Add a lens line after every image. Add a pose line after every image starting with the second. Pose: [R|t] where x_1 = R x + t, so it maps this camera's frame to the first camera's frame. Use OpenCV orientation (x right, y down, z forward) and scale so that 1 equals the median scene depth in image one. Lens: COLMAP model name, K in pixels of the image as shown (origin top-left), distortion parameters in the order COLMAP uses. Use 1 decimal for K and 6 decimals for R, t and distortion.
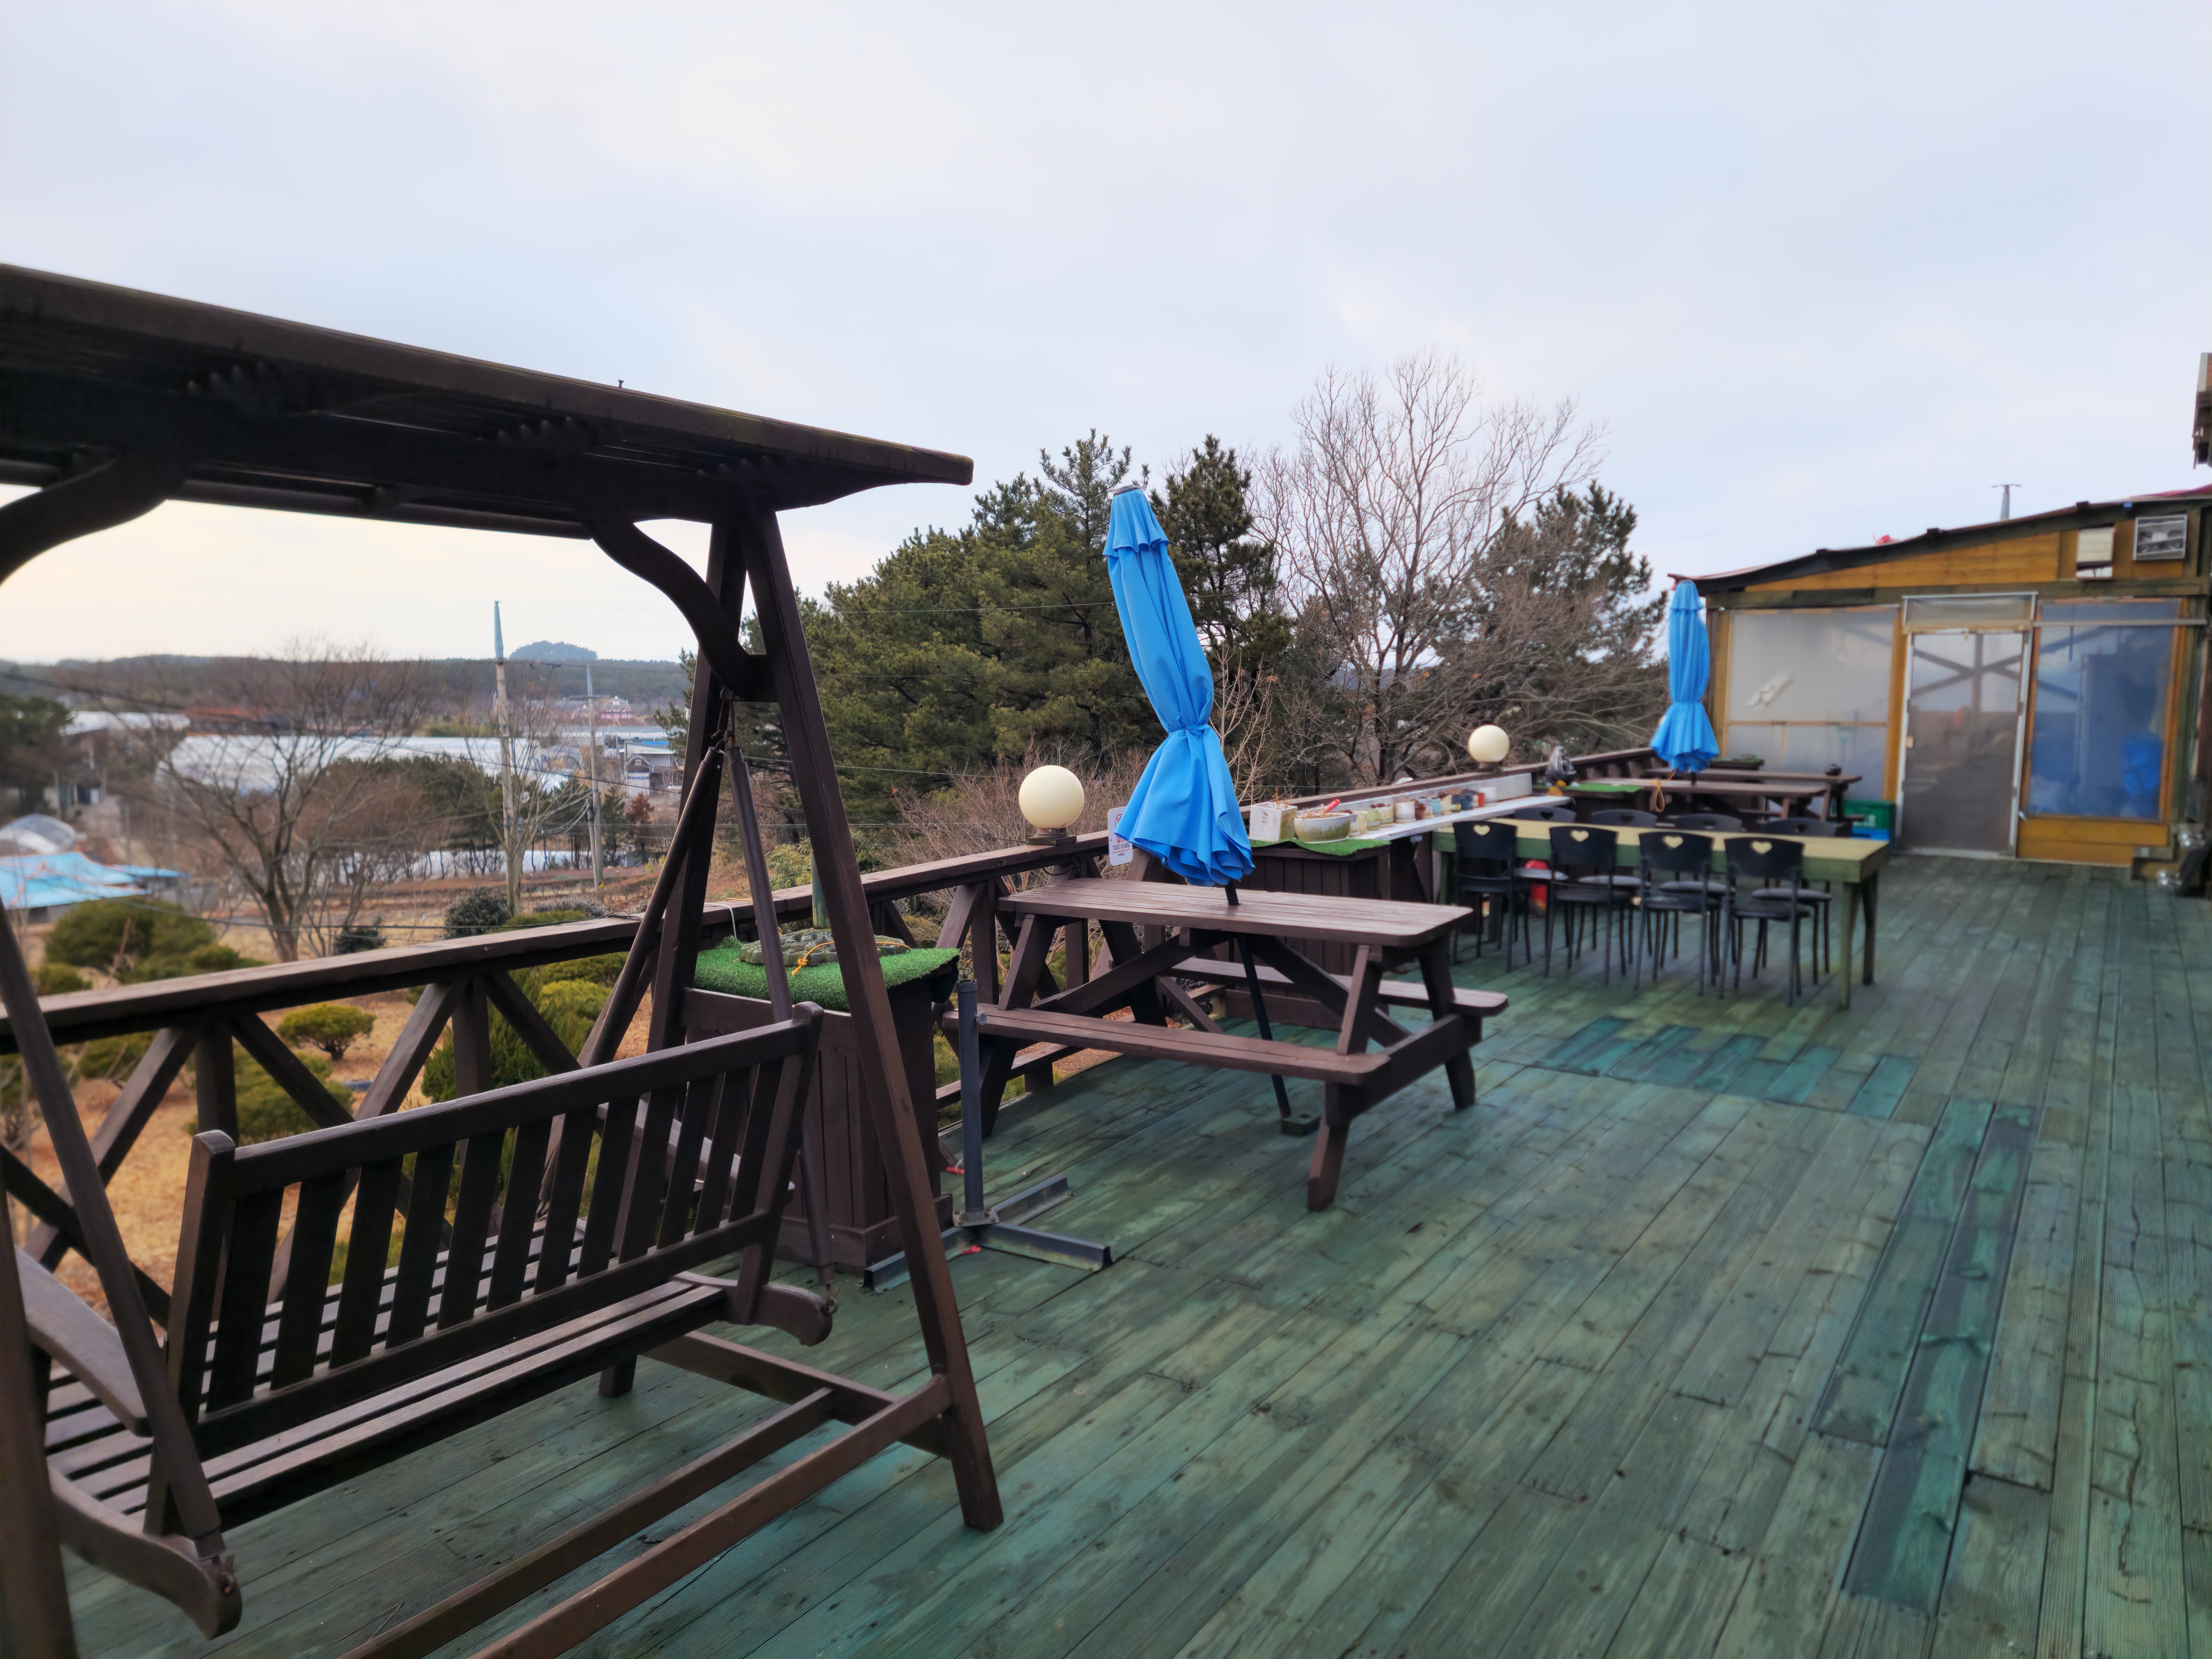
lens RADIAL K [[1531.5, 0, 1106.0], [0, 1531.5, 829.5], [0, 0, 1]] dist [0.229013, -0.220991]
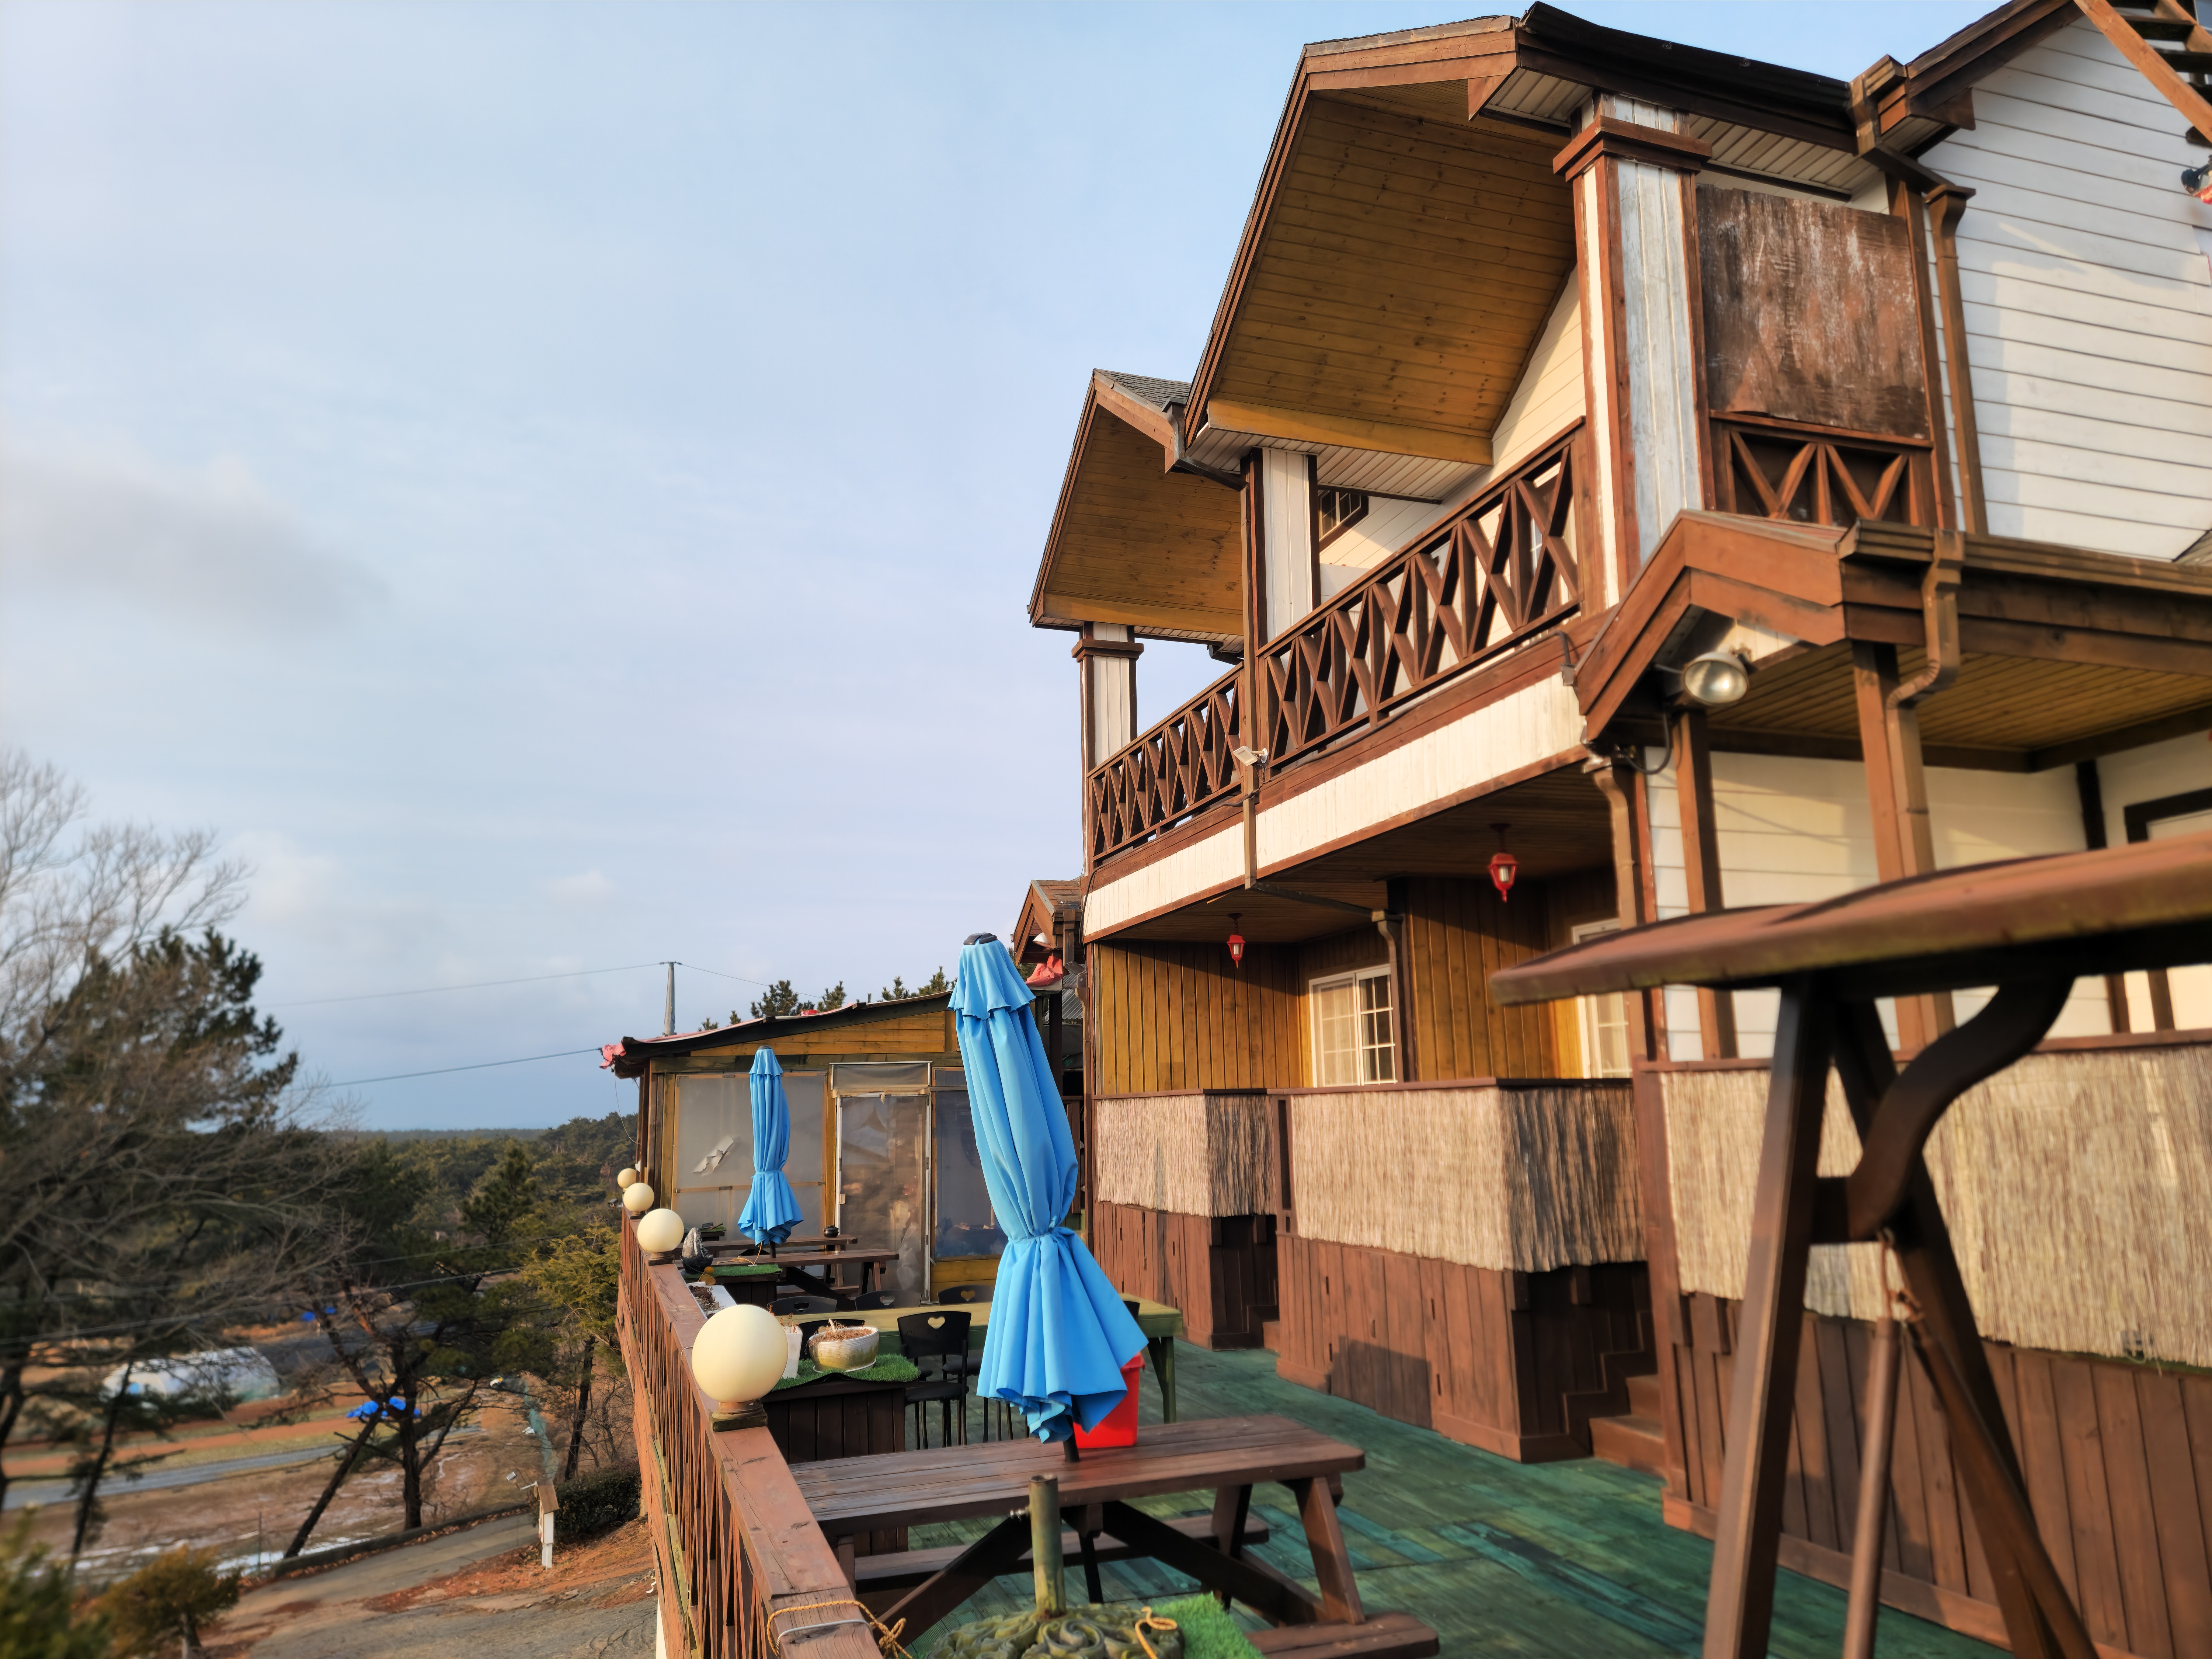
lens RADIAL K [[1531.5, 0, 1106.0], [0, 1531.5, 829.5], [0, 0, 1]] dist [0.229013, -0.220991]
pose [[0.647420, 0.129029, 0.751132, -0.058722], [0.090564, 0.965557, -0.243921, -0.007290], [-0.756734, 0.225945, 0.613435, 0.051925]]
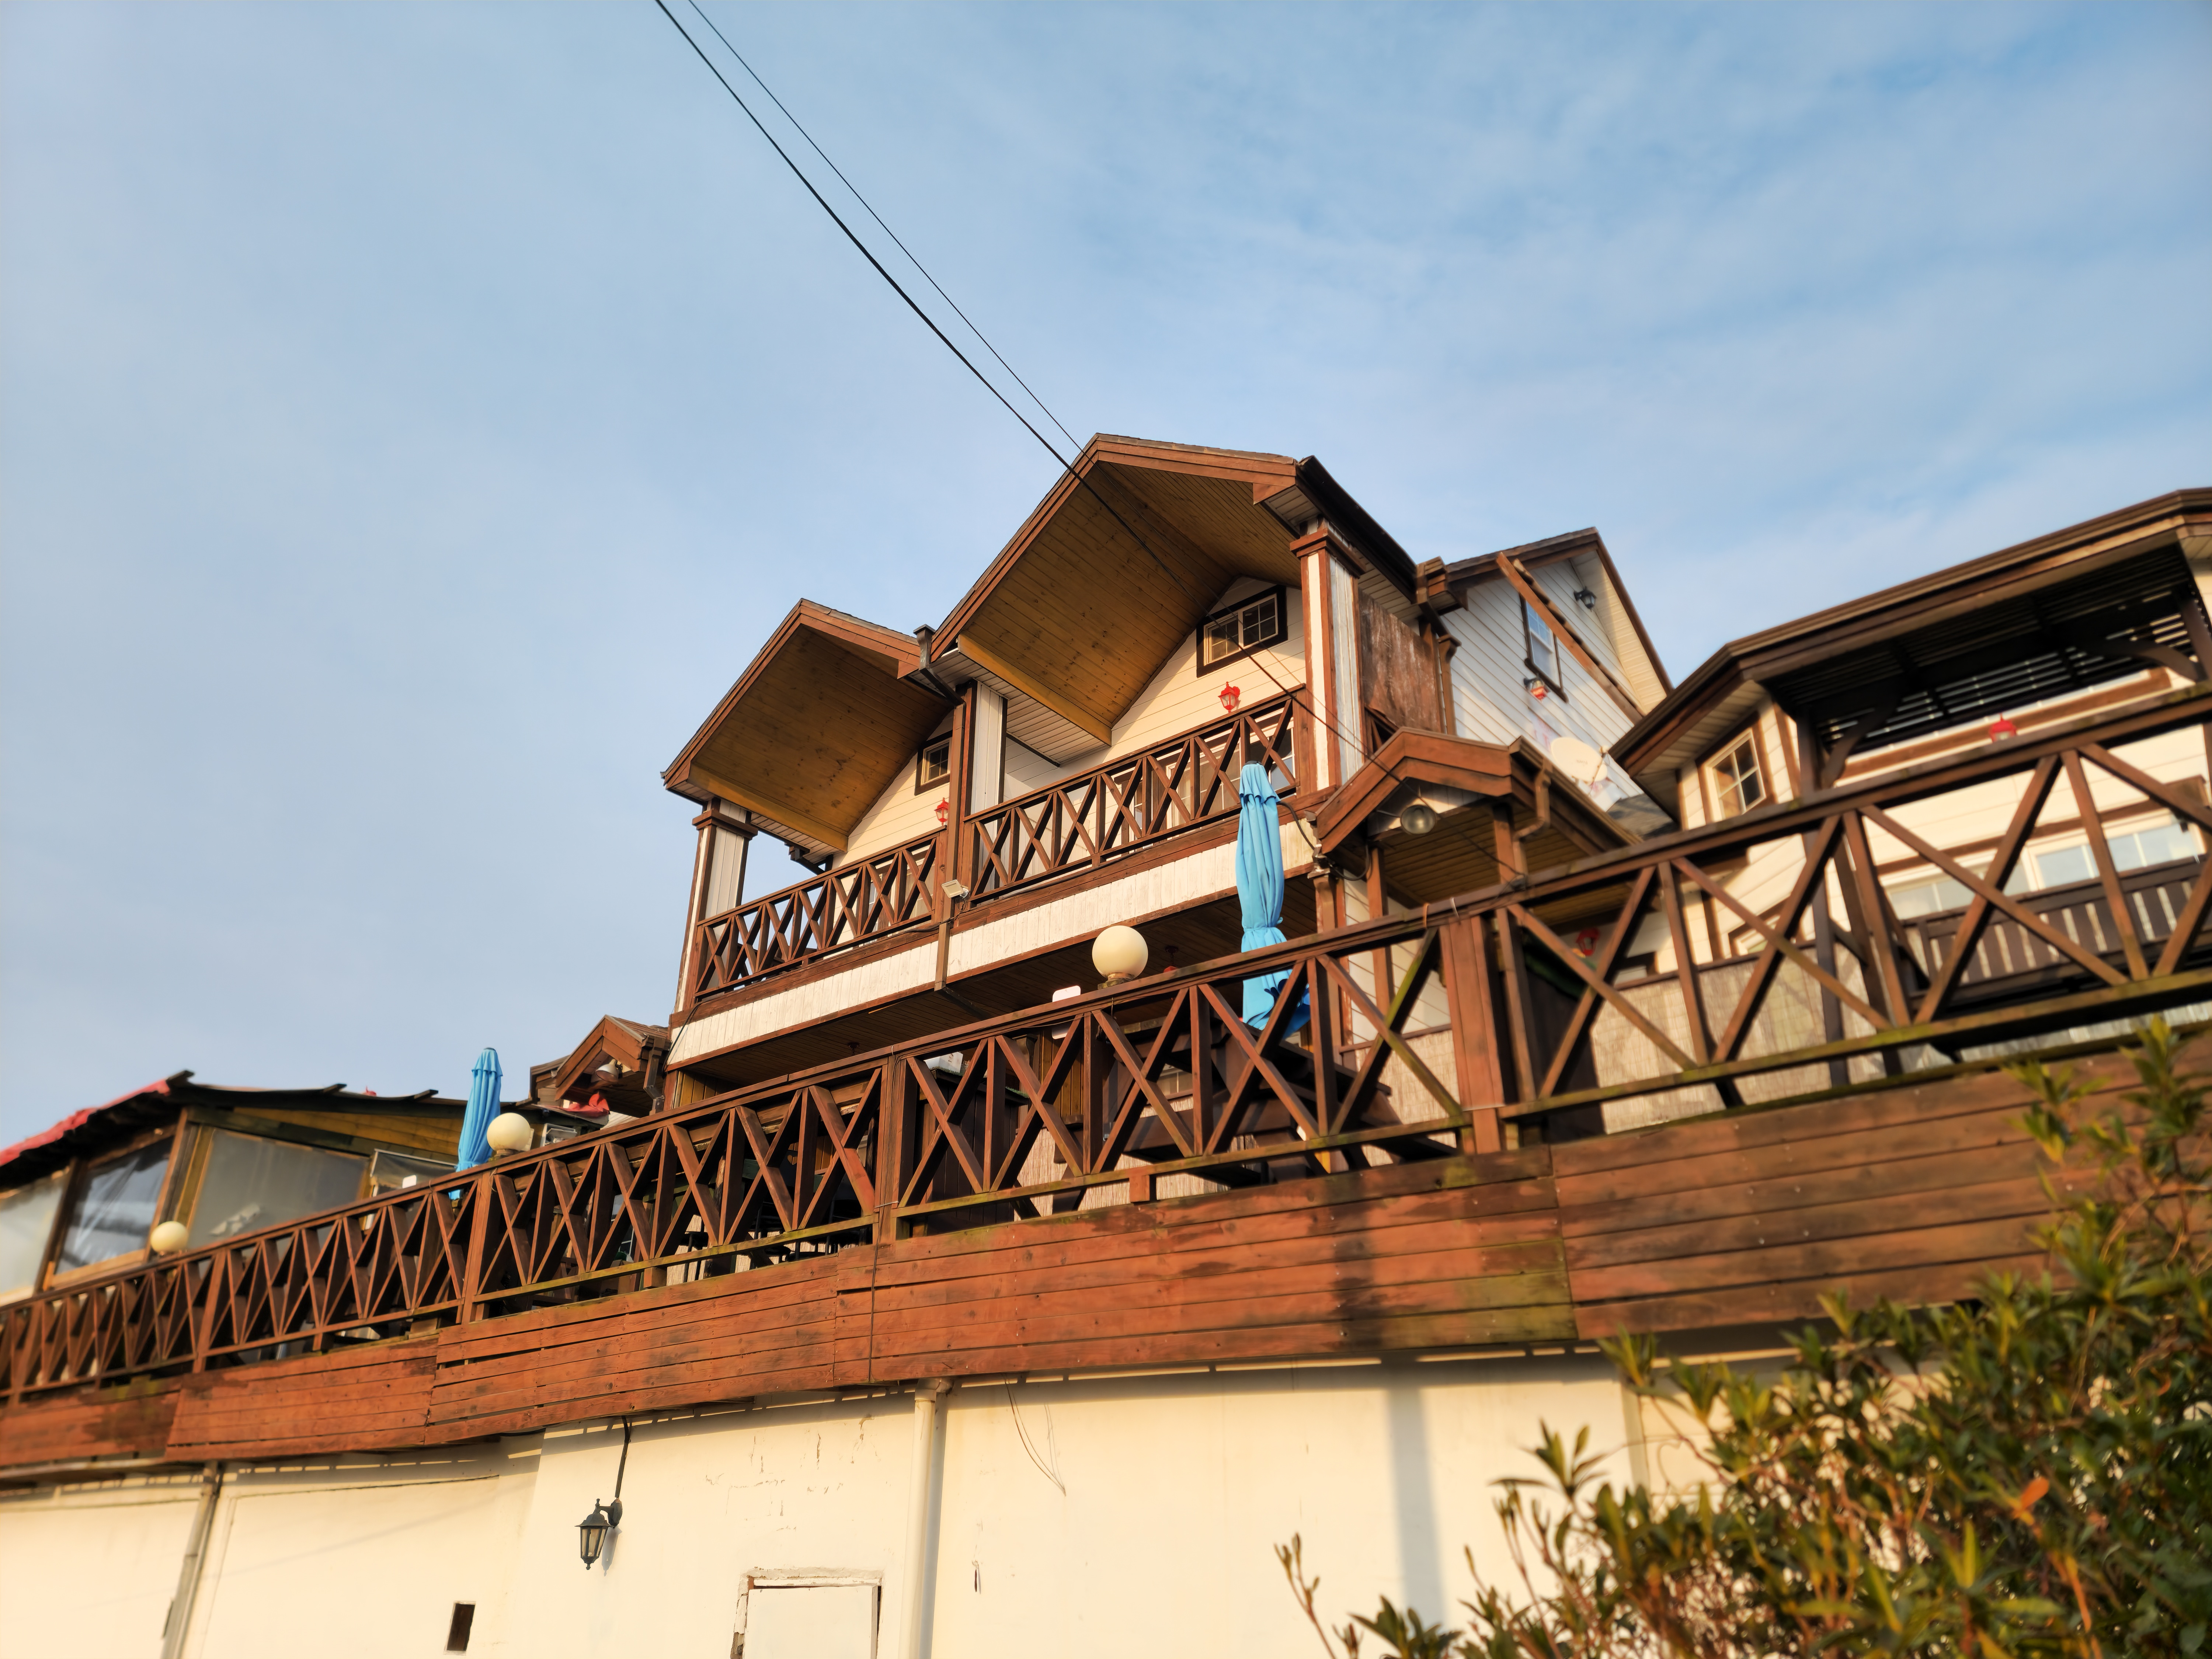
lens RADIAL K [[1531.5, 0, 1106.0], [0, 1531.5, 829.5], [0, 0, 1]] dist [0.229013, -0.220991]
pose [[0.156415, 0.434685, 0.886895, -0.138401], [0.079436, 0.889503, -0.449972, 0.054571], [-0.984492, 0.140834, 0.104601, 0.114386]]
